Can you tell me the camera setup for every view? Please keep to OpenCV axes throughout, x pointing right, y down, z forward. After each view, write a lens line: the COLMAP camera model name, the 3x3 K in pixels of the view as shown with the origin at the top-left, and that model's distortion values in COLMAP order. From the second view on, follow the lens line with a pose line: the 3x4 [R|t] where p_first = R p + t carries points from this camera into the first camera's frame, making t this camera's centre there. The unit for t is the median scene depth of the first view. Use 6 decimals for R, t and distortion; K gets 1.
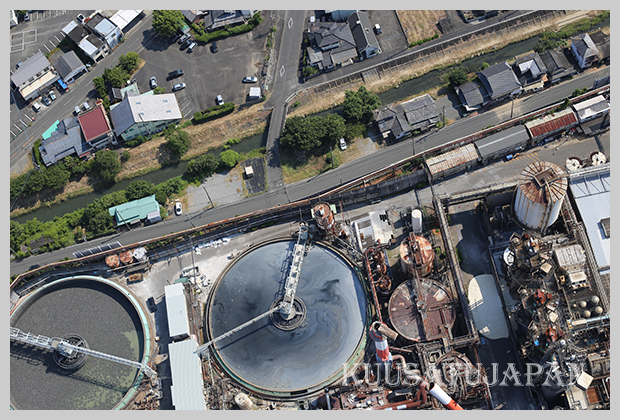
lens RADIAL K [[865.2, 0, 302.9], [0, 865.2, 203.8], [0, 0, 1]] dist [-0.085158, -0.086261]
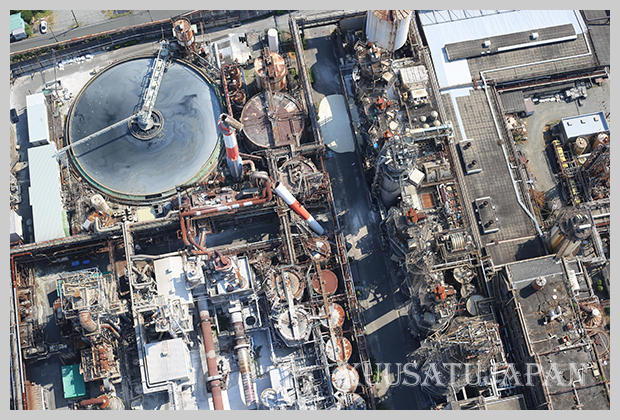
lens RADIAL K [[865.2, 0, 302.9], [0, 865.2, 203.8], [0, 0, 1]] dist [-0.085158, -0.086261]
pose [[0.992297, 0.026676, 0.120976, 0.046487], [-0.036983, 0.995799, 0.083767, 0.127061], [-0.118233, -0.087596, 0.989115, -0.054327]]
